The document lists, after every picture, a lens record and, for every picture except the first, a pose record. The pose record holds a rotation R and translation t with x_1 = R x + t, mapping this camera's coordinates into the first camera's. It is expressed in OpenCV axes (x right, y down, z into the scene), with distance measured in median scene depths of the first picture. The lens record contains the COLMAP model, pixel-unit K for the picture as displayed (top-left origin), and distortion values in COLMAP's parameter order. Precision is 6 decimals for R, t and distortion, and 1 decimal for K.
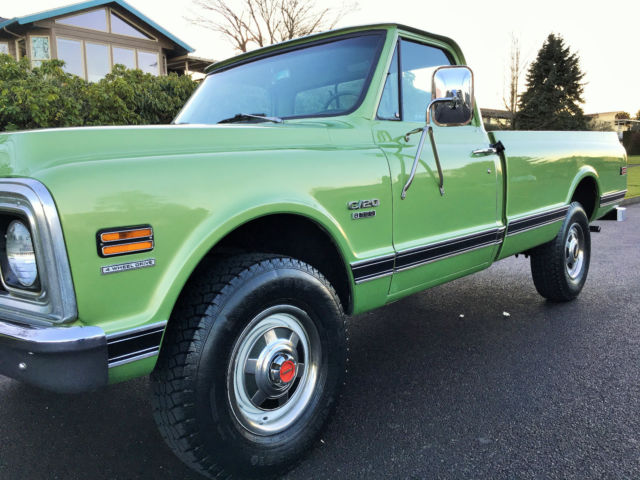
lens RADIAL K [[539.0, 0, 317.8], [0, 539.0, 235.3], [0, 0, 1]] dist [0.083210, -0.106923]
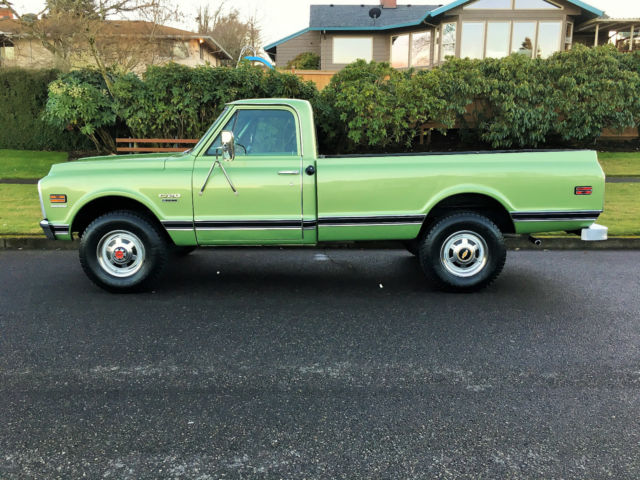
lens RADIAL K [[539.0, 0, 317.8], [0, 539.0, 235.3], [0, 0, 1]] dist [0.083210, -0.106923]
pose [[0.671668, 0.160539, -0.723250, 1.488950], [-0.106074, 0.987020, 0.120579, -0.159849], [0.733220, -0.004271, 0.679979, -0.064585]]
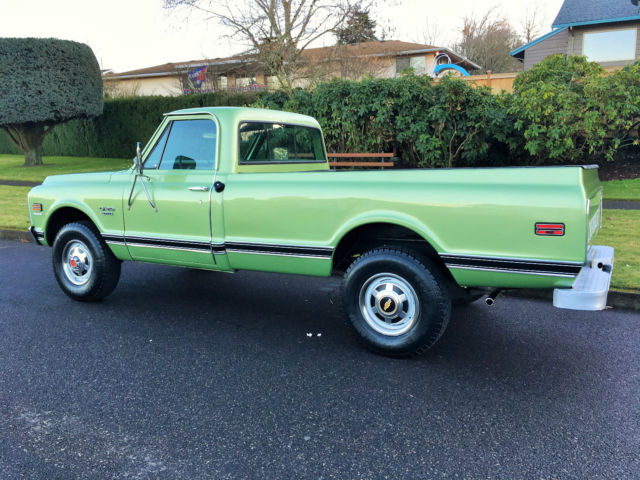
lens RADIAL K [[539.0, 0, 317.8], [0, 539.0, 235.3], [0, 0, 1]] dist [0.083210, -0.106923]
pose [[0.231761, 0.174334, -0.957024, 1.702971], [-0.113031, 0.981972, 0.151507, -0.269184], [0.966184, 0.073060, 0.247288, 0.888036]]
